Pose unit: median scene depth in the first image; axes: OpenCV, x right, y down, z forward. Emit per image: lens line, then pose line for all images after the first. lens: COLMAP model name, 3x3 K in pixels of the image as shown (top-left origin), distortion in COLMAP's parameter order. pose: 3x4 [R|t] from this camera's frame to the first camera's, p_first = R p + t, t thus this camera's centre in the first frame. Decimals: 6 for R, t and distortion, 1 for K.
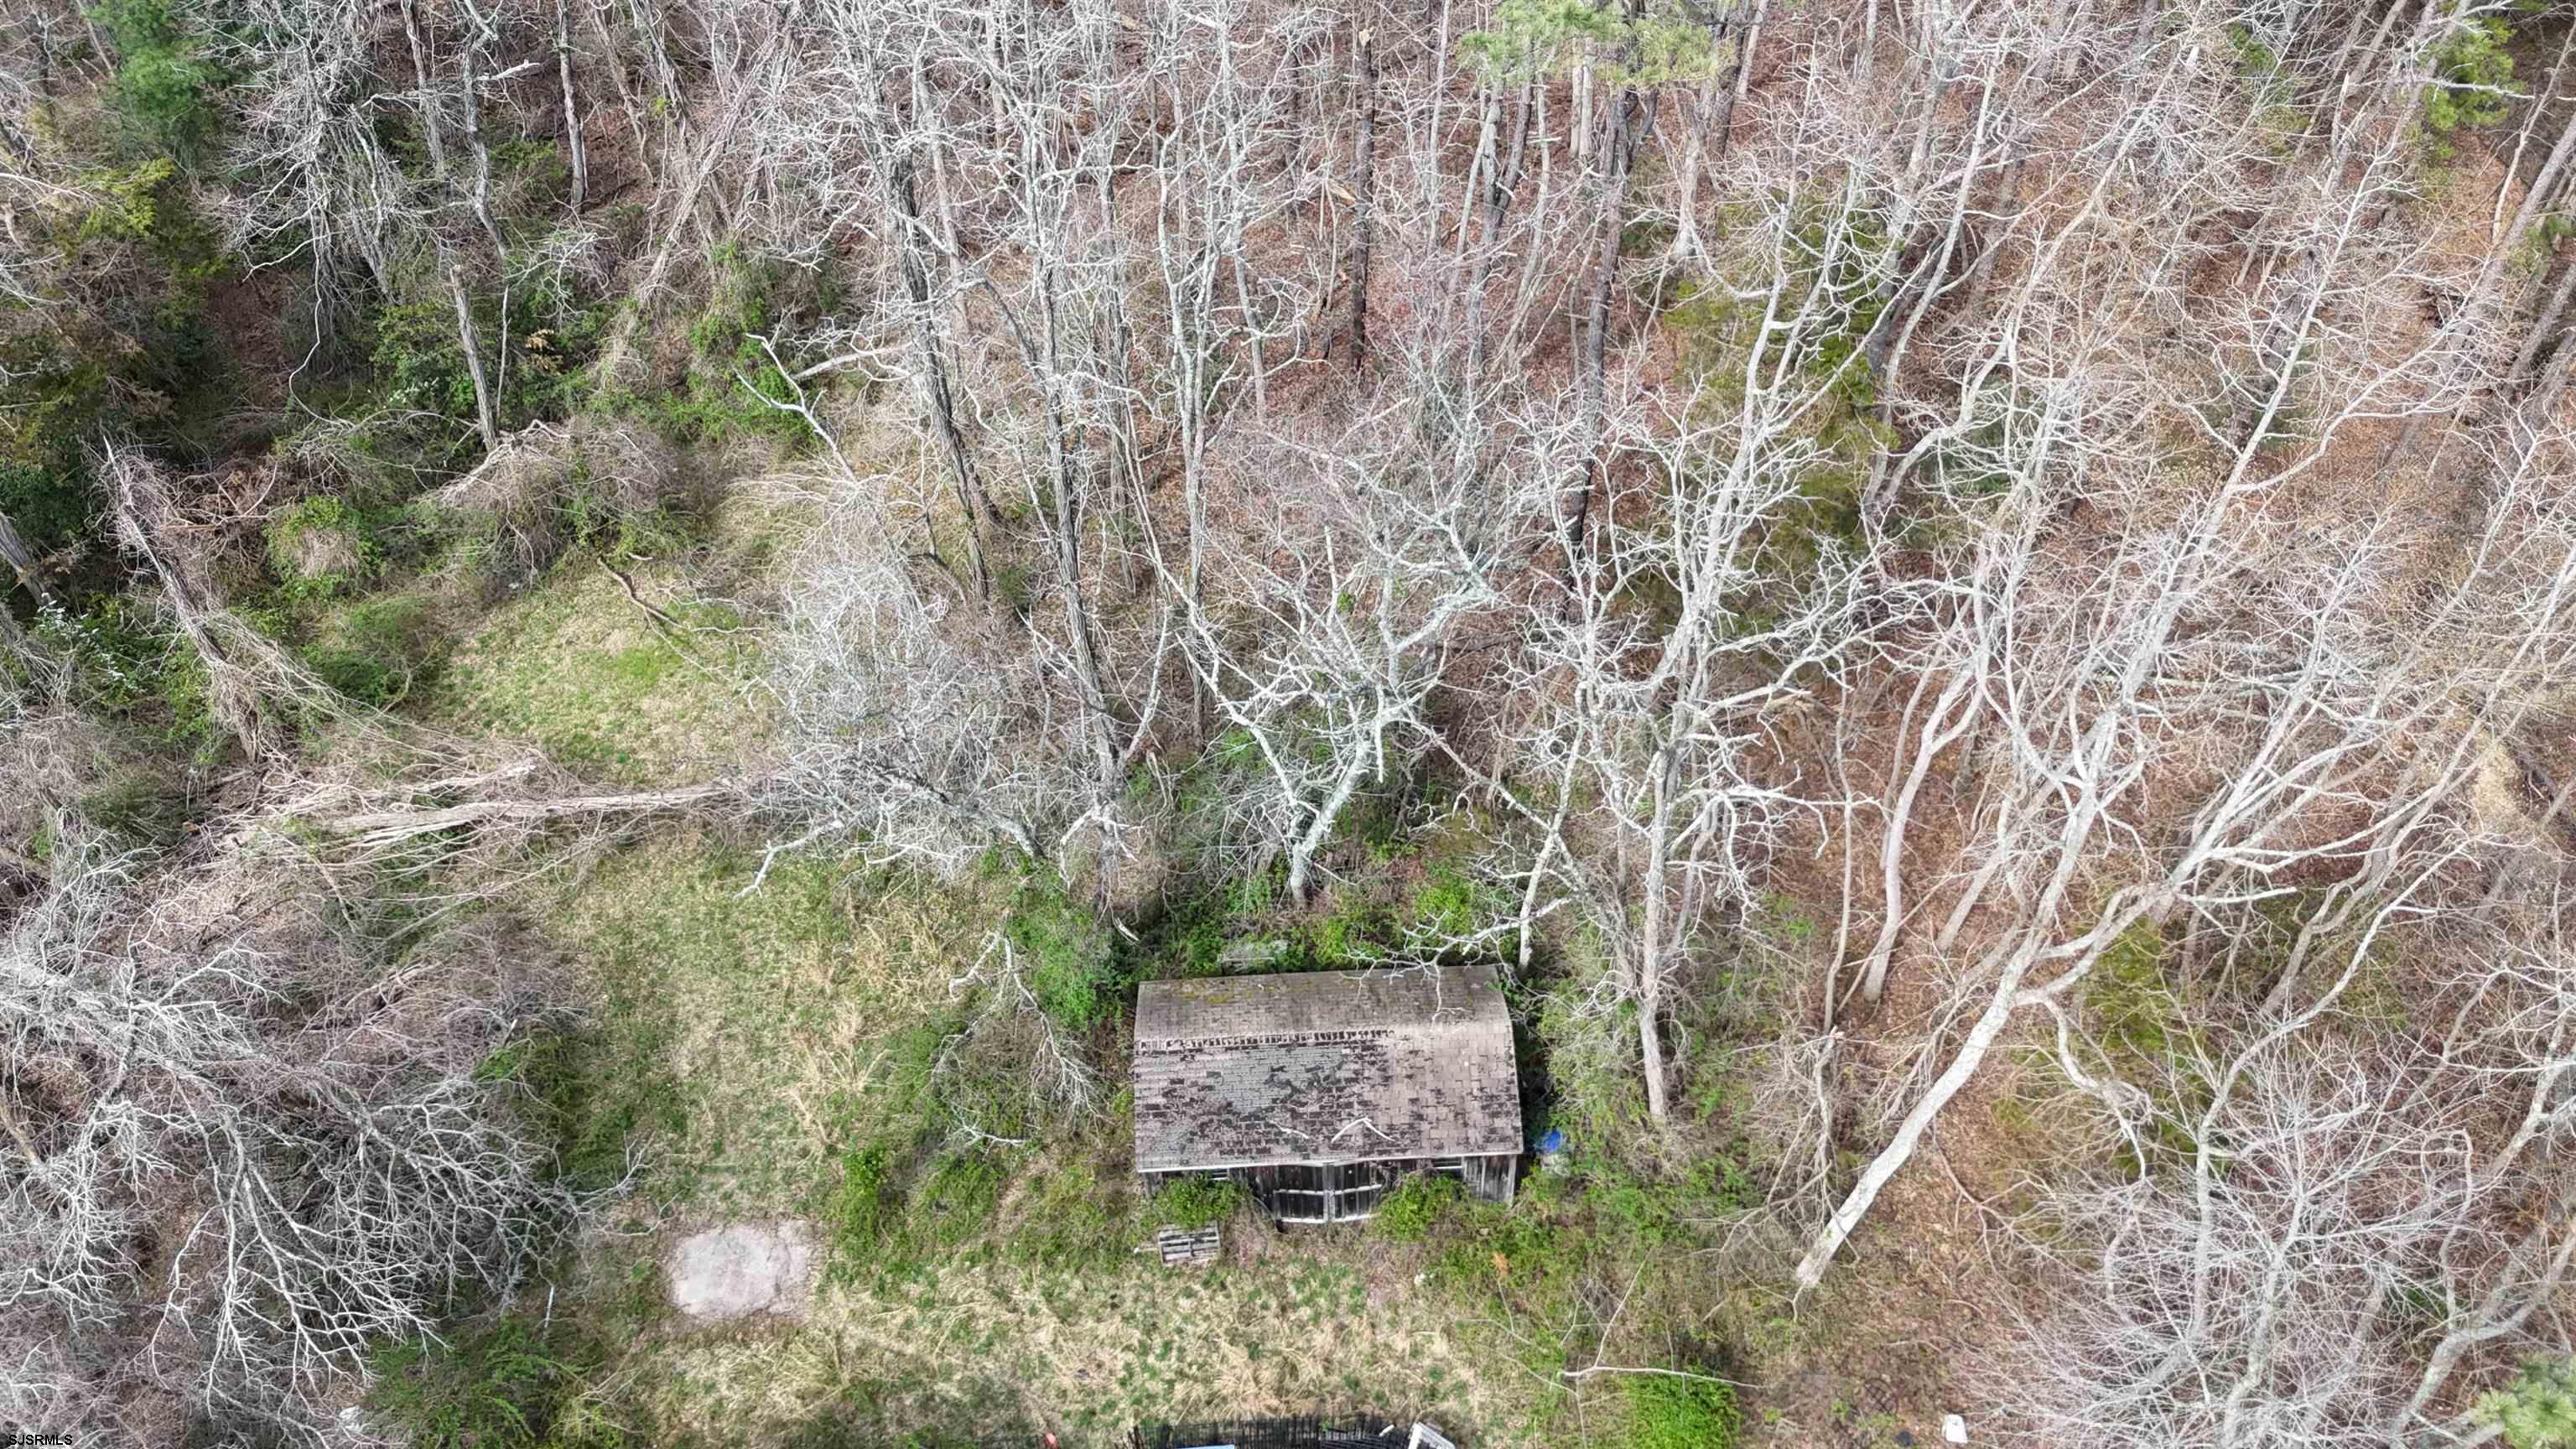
lens RADIAL K [[1894.7, 0, 1282.9], [0, 1894.7, 741.7], [0, 0, 1]] dist [0.089347, -0.088272]
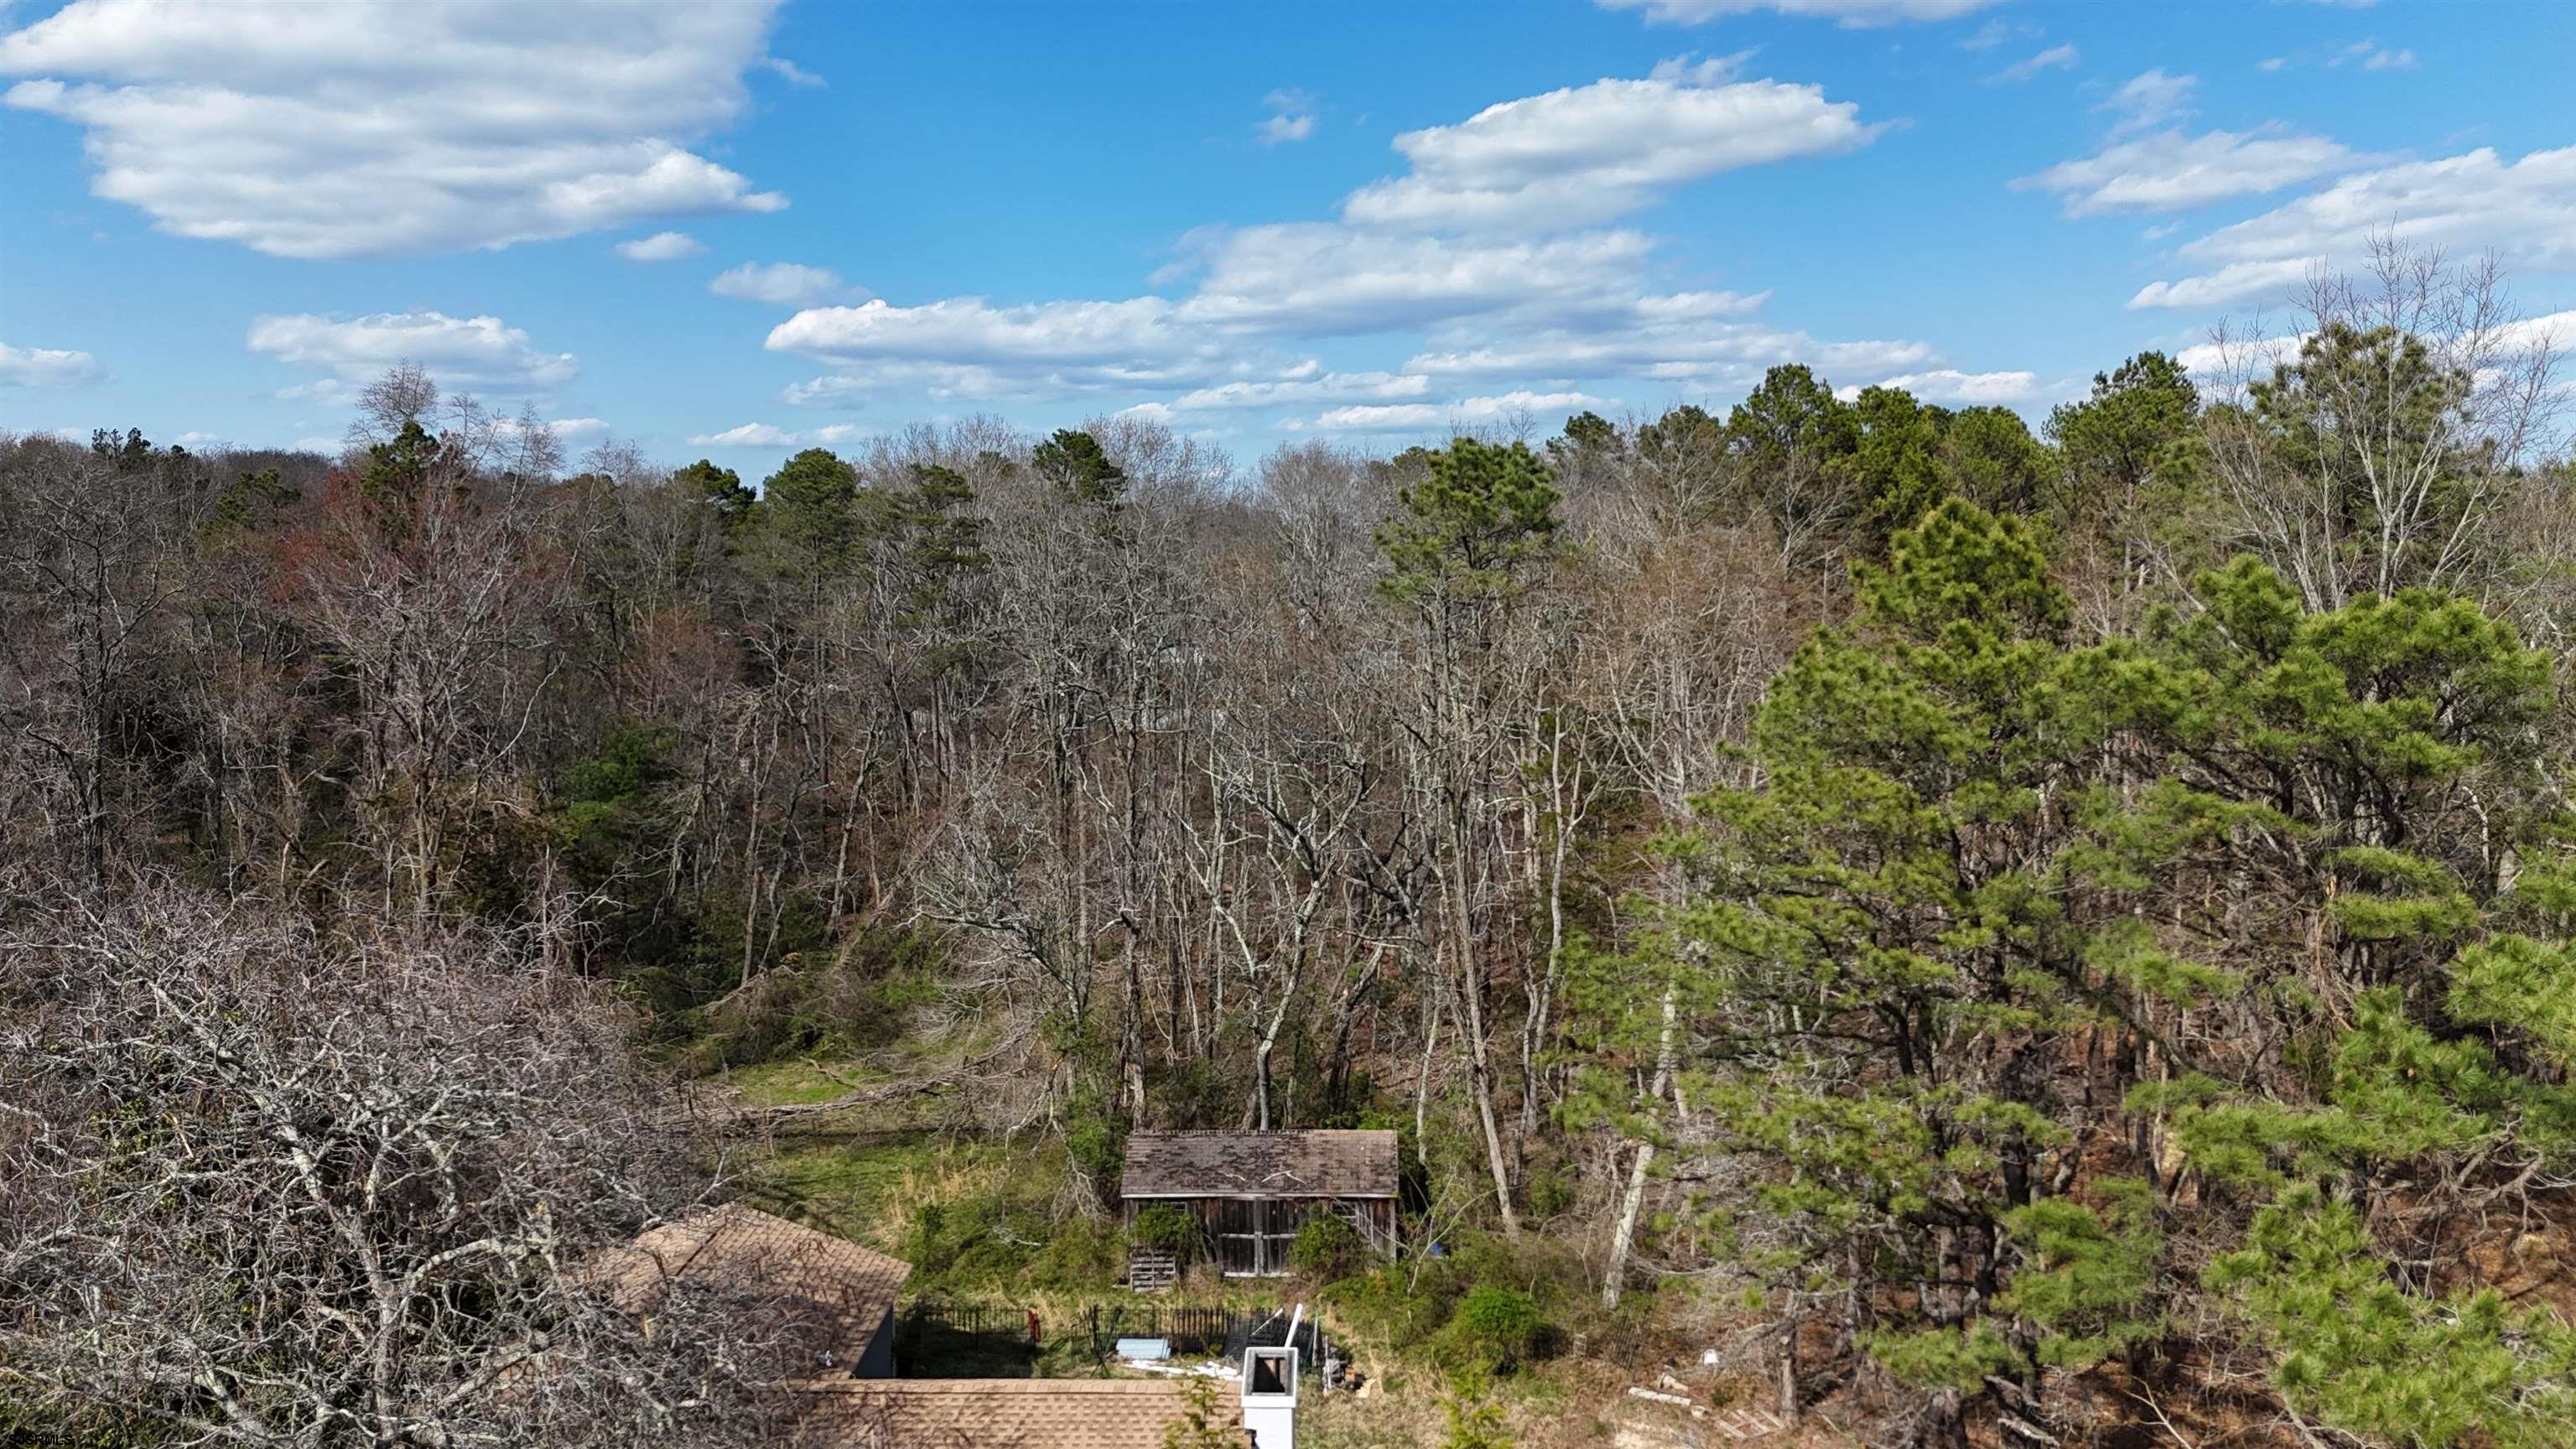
lens RADIAL K [[1894.7, 0, 1295.4], [0, 1894.7, 698.2], [0, 0, 1]] dist [0.089347, -0.088272]
pose [[0.997101, 0.020217, -0.073351, 0.128373], [-0.064099, 0.742604, -0.666656, 0.772285], [0.040993, 0.669426, 0.741747, -0.241922]]
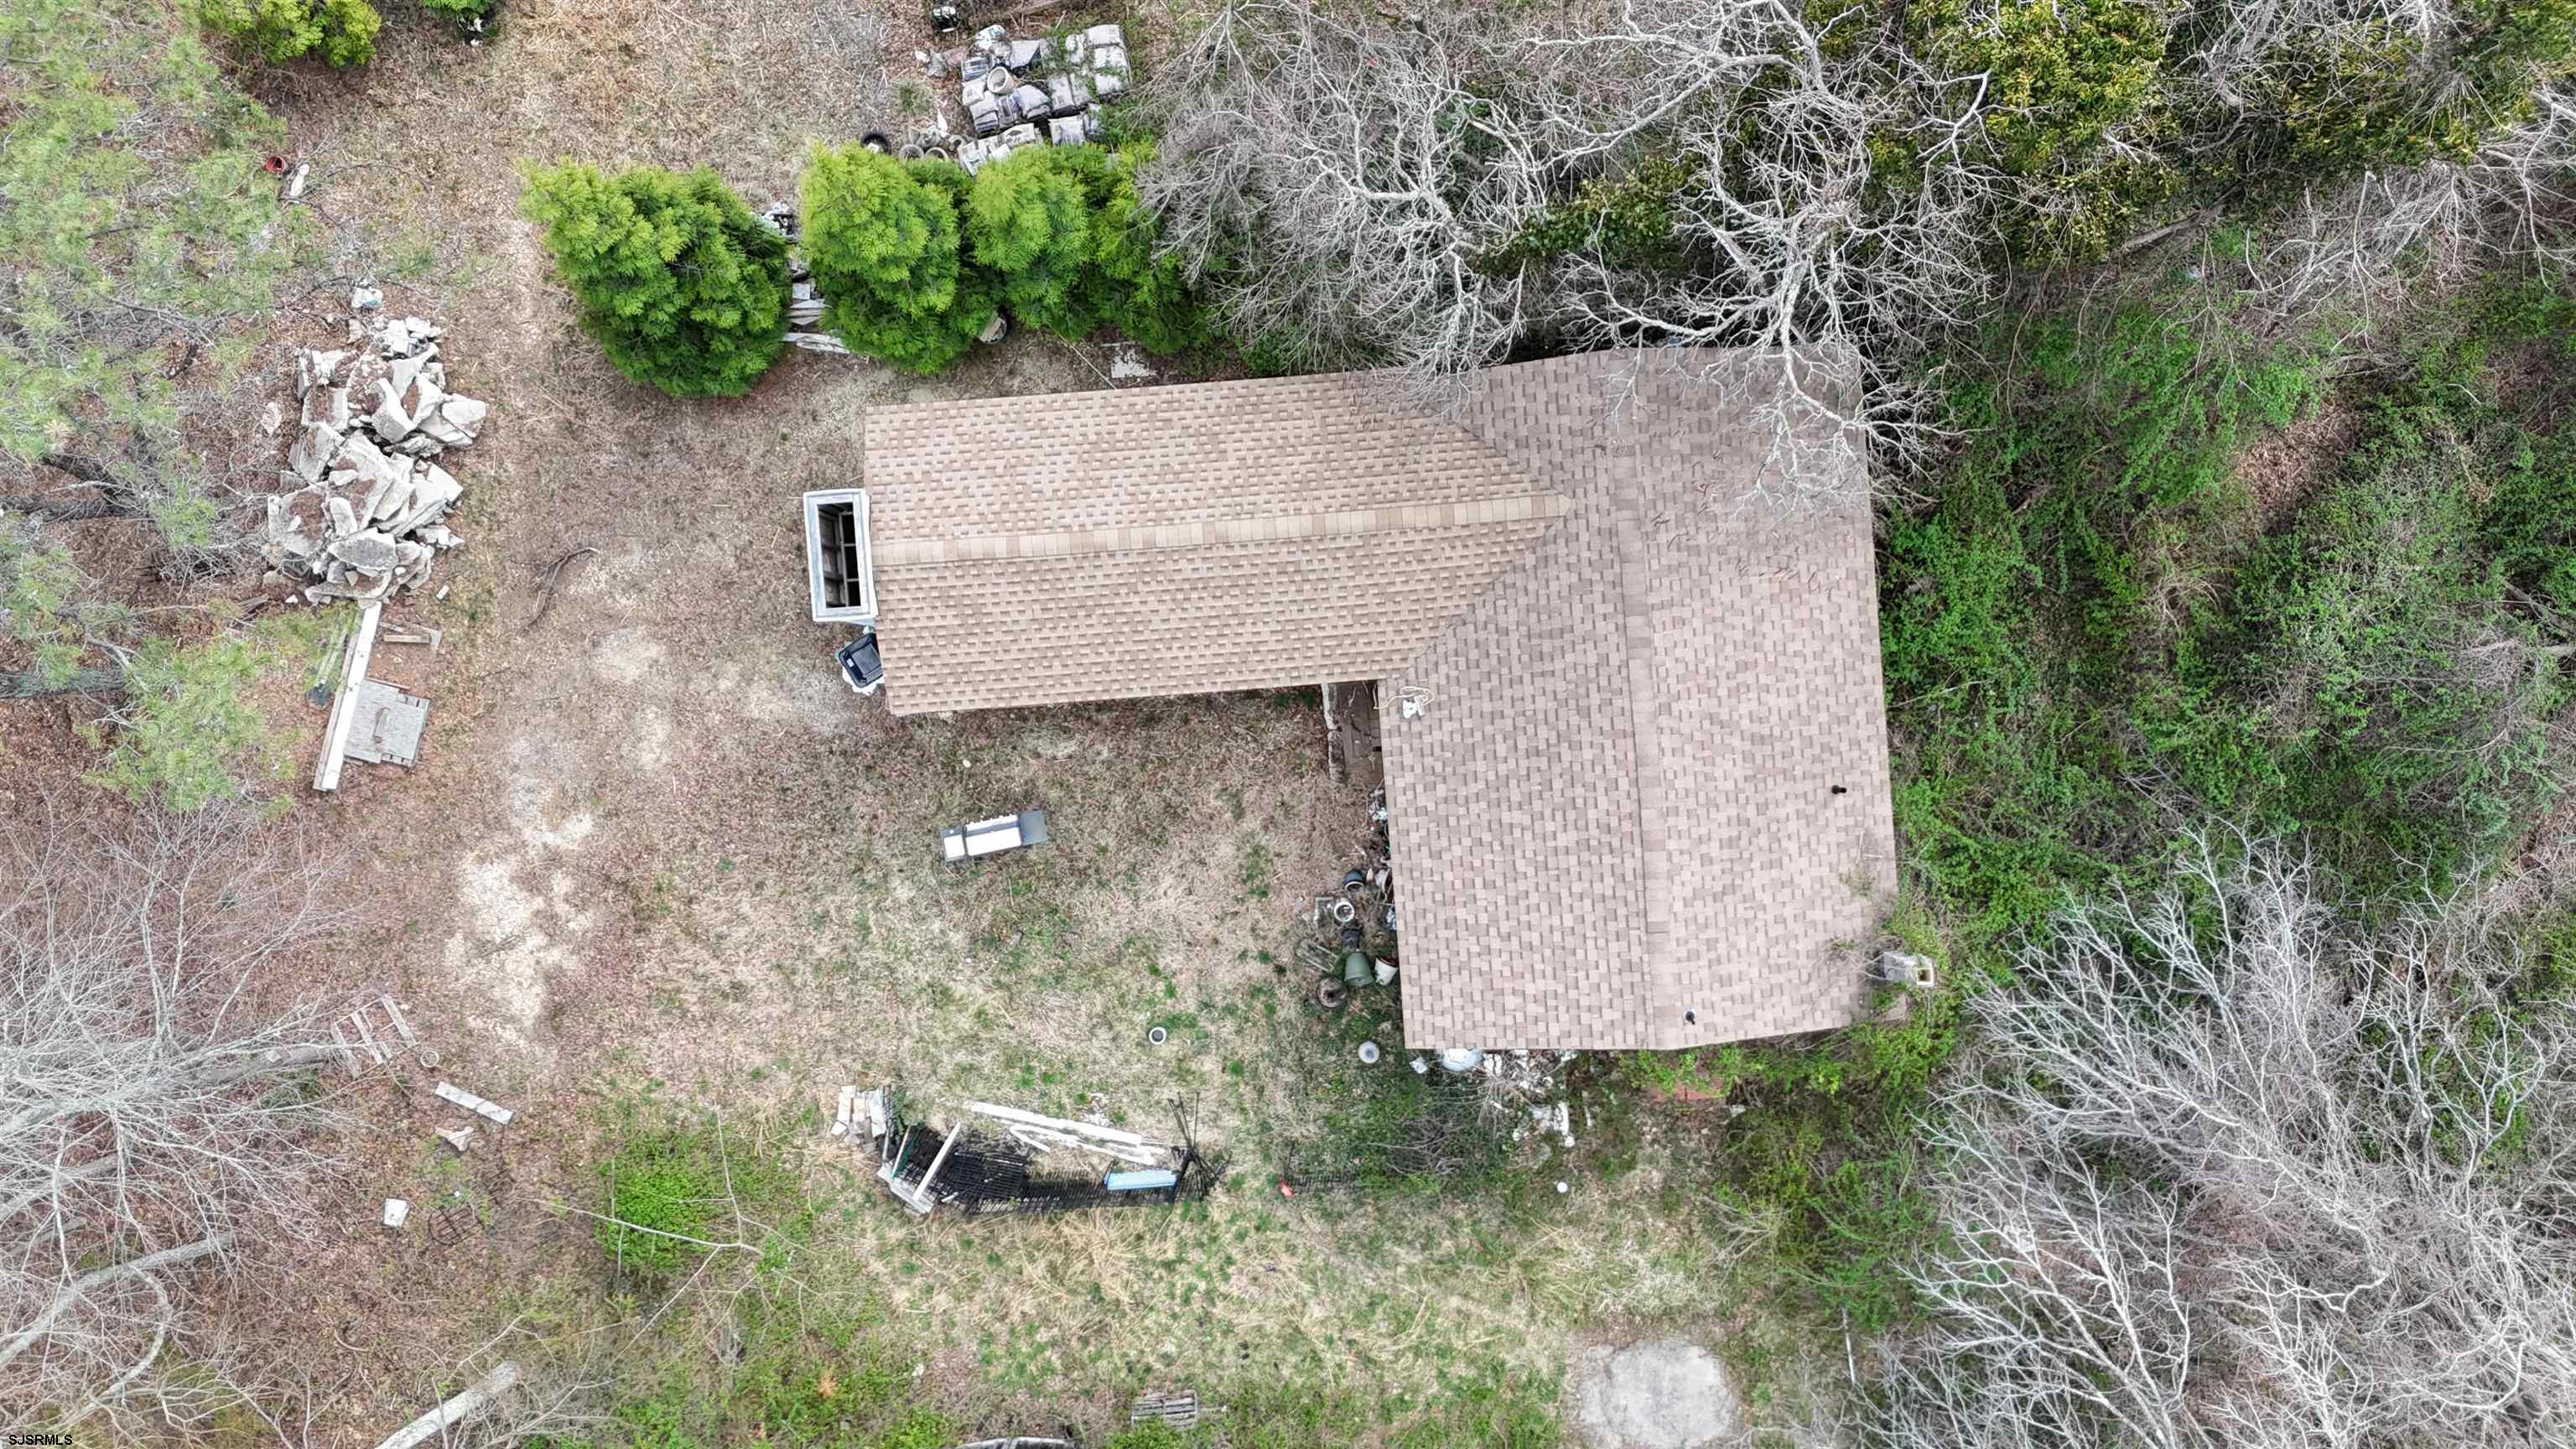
lens RADIAL K [[1894.7, 0, 1266.4], [0, 1894.7, 712.5], [0, 0, 1]] dist [0.089347, -0.088272]
pose [[-0.998791, 0.008733, 0.048379, -0.132688], [0.026355, -0.735617, 0.676885, -0.101721], [0.041500, 0.677341, 0.734498, 0.086539]]
